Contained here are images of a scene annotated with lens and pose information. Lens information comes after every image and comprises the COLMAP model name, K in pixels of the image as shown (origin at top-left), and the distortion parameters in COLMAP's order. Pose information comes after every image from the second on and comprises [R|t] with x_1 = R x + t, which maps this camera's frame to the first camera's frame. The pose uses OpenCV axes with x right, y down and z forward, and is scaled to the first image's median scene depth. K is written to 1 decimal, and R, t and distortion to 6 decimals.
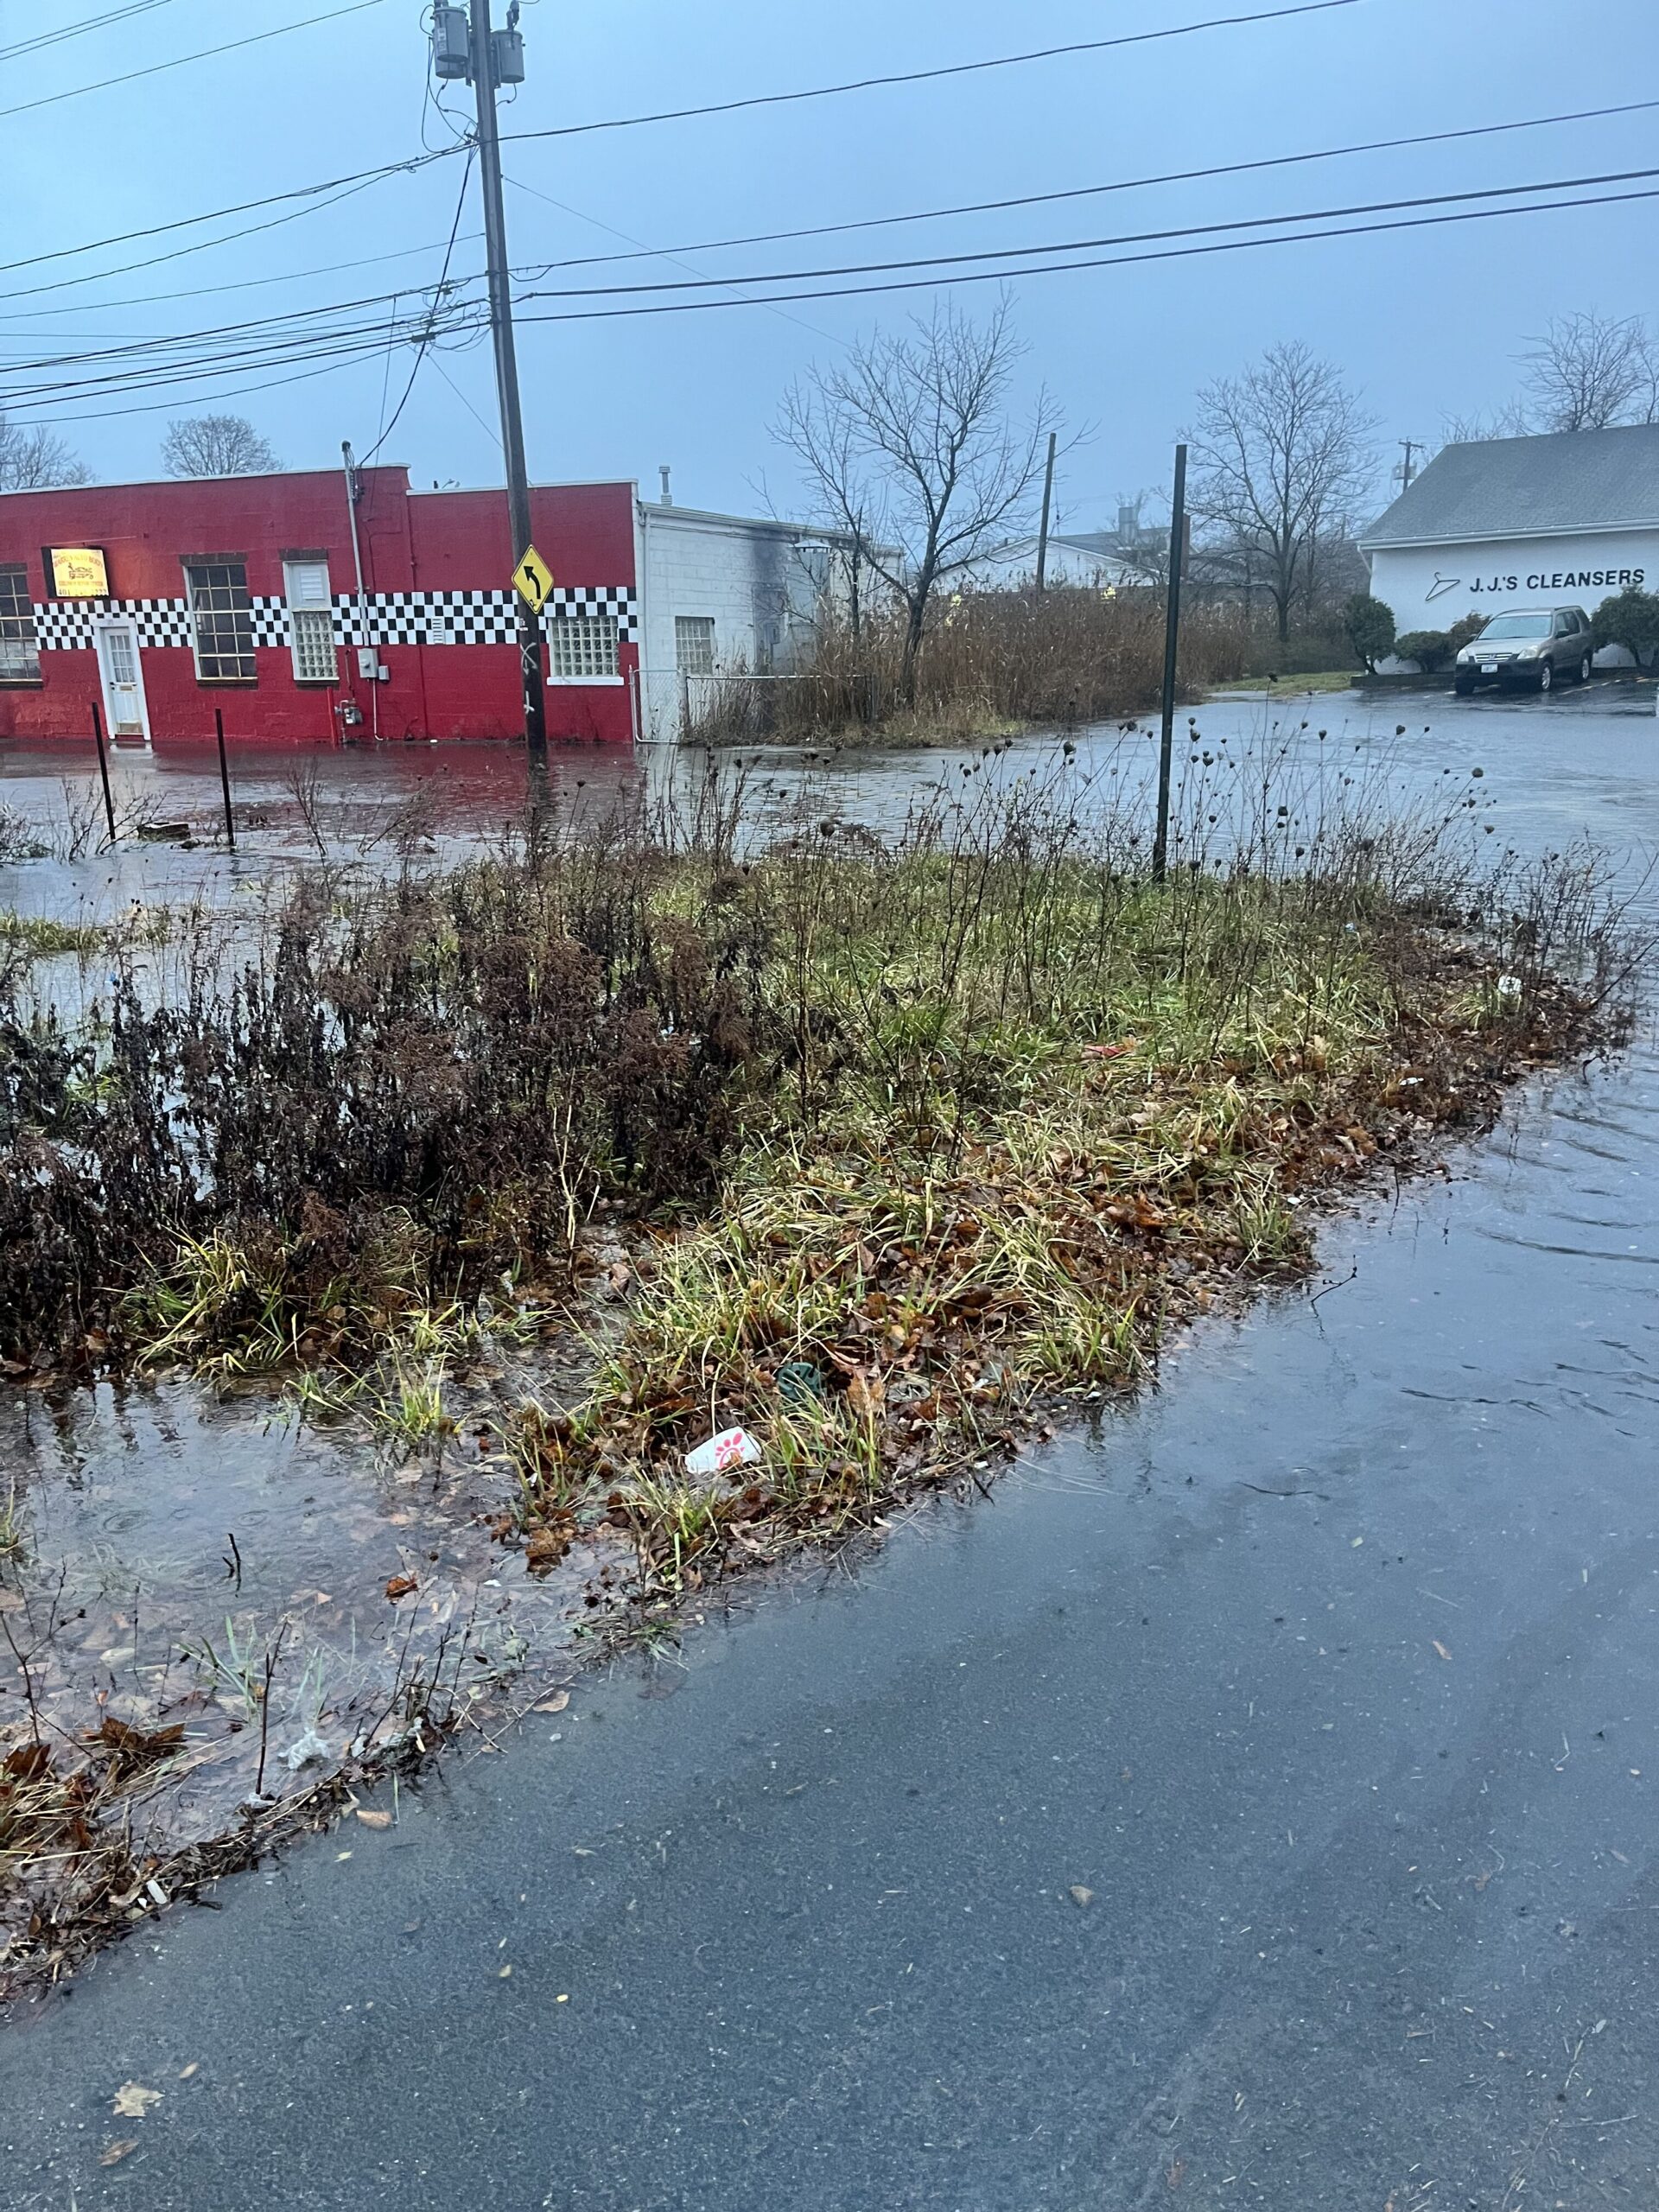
lens RADIAL K [[1761.2, 0, 831.5], [0, 1761.2, 1067.2], [0, 0, 1]] dist [-0.001444, 0.122187]
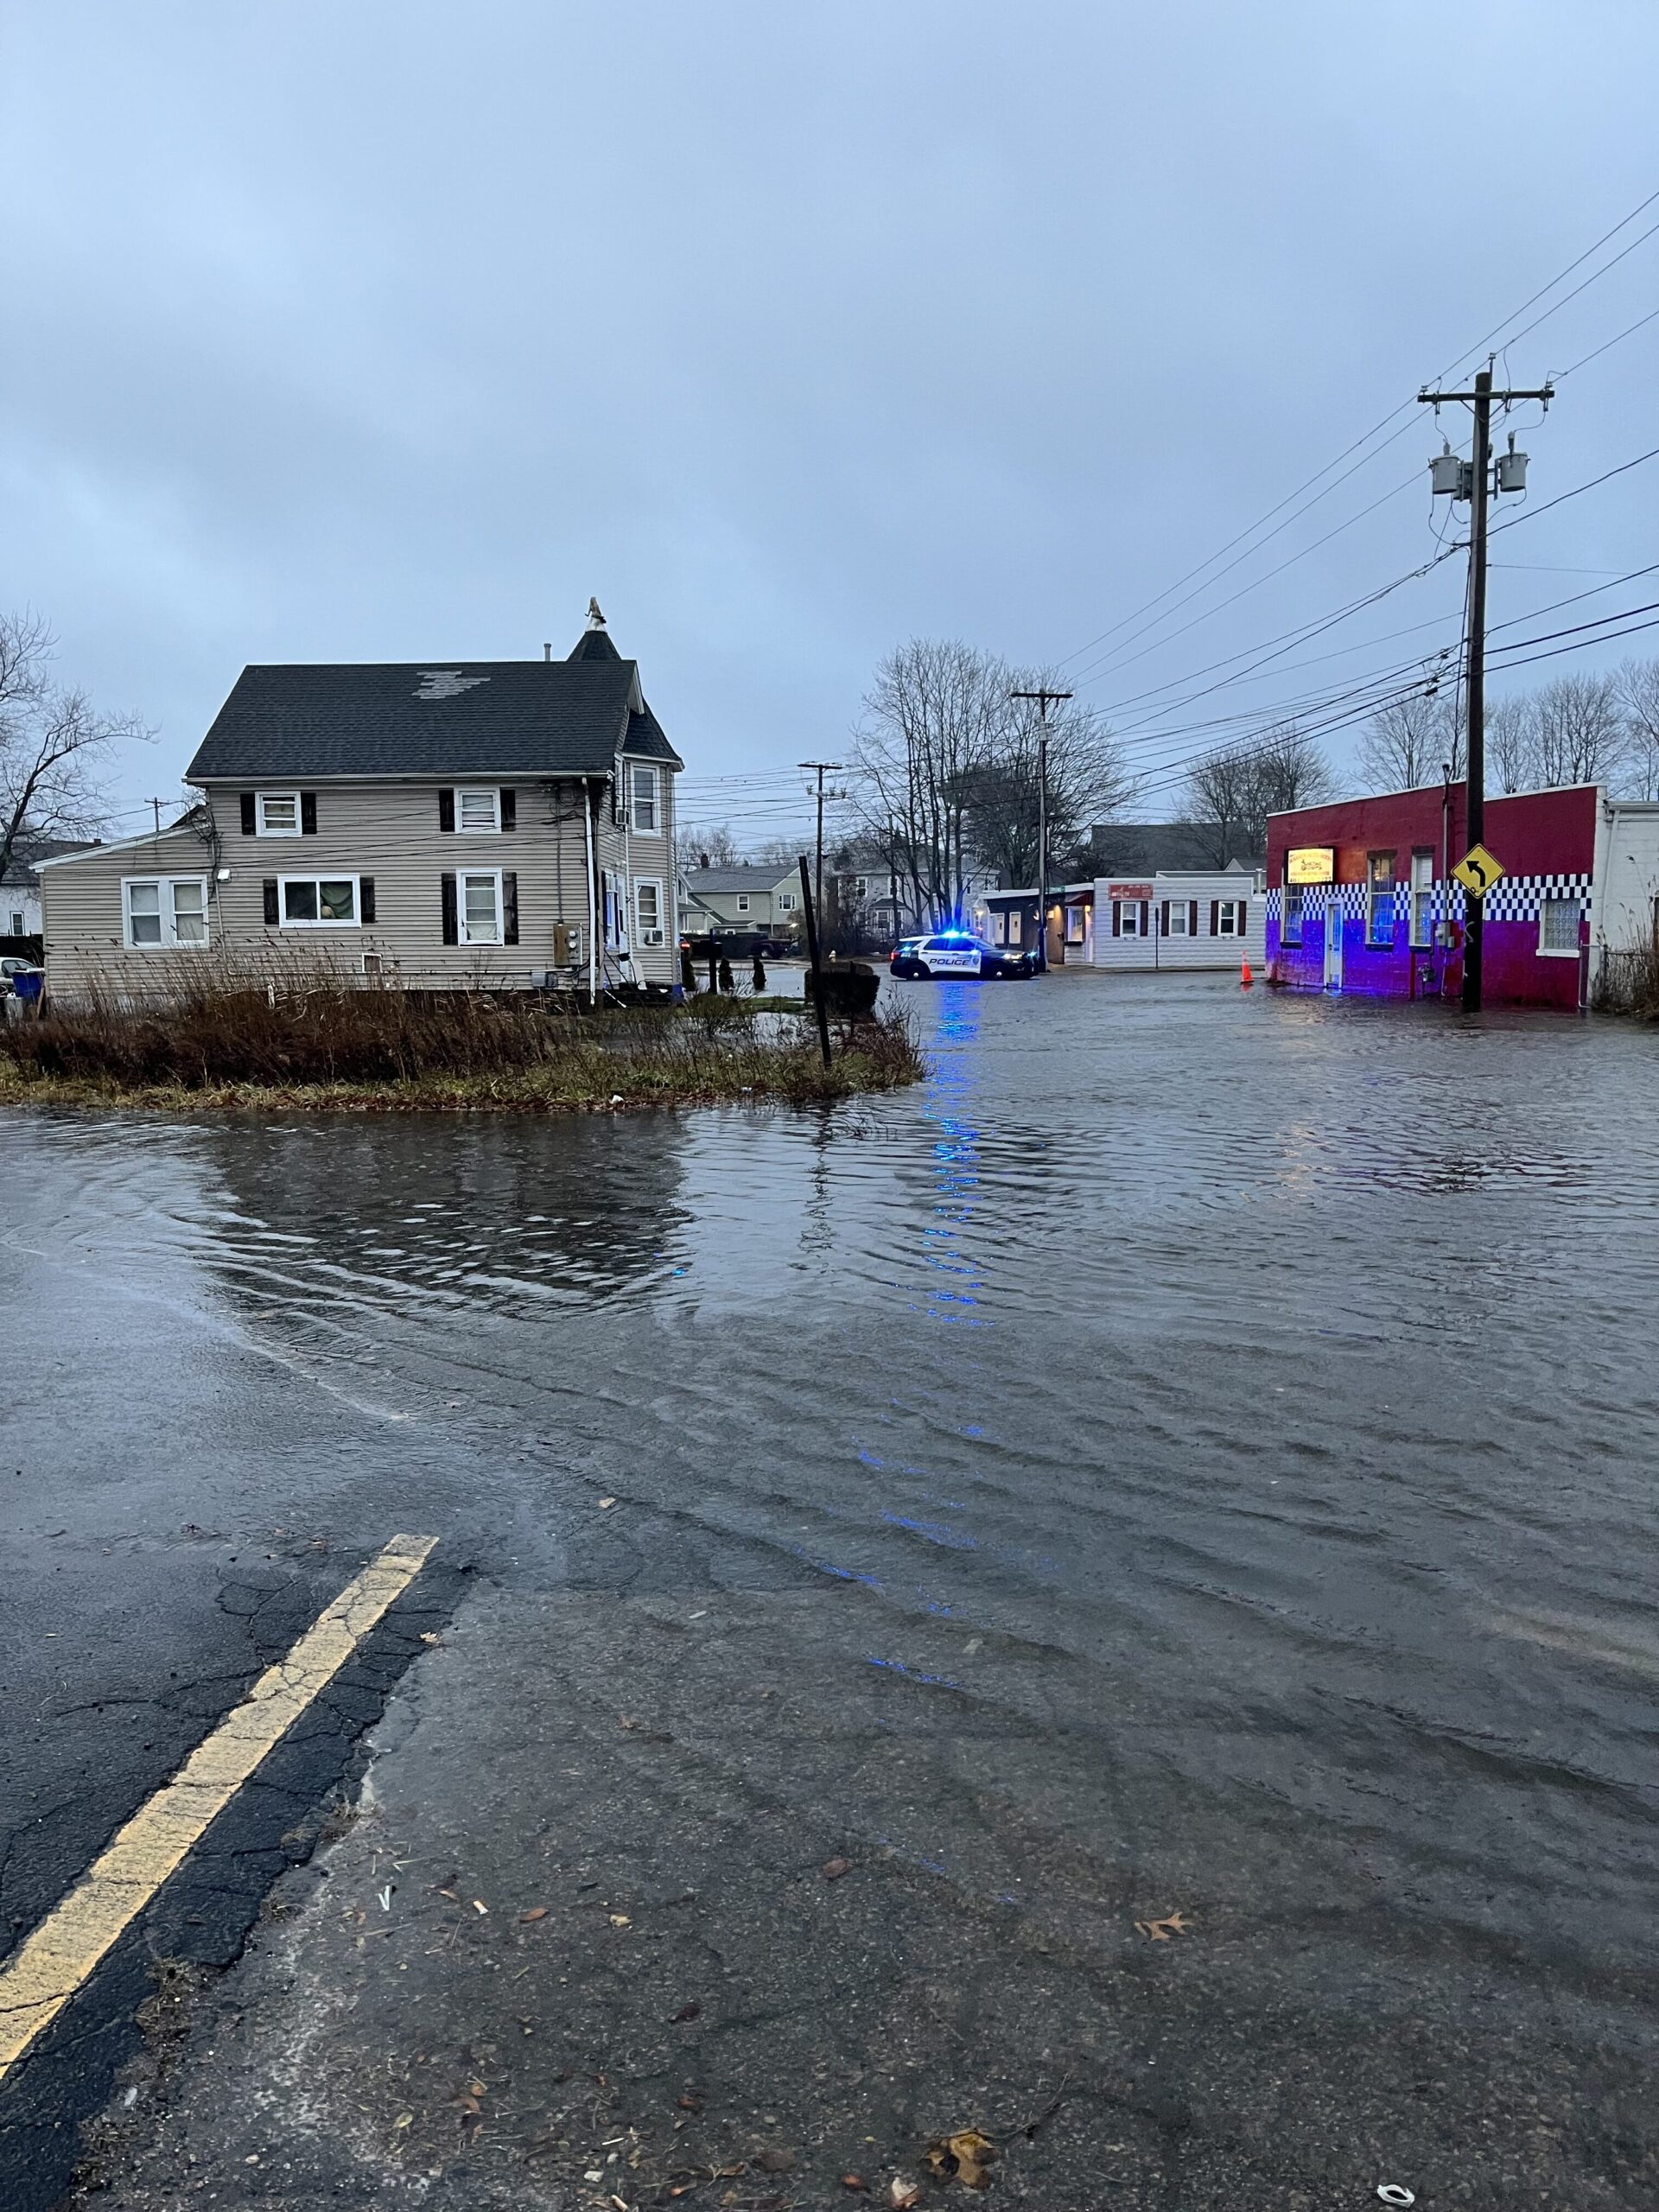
lens RADIAL K [[1734.9, 0, 806.1], [0, 1734.9, 1133.3], [0, 0, 1]] dist [0.076203, -0.098904]
pose [[0.503606, 0.120063, -0.855550, 0.587570], [-0.202173, 0.979177, 0.018406, -0.022550], [0.839945, 0.163700, 0.517393, 0.003507]]
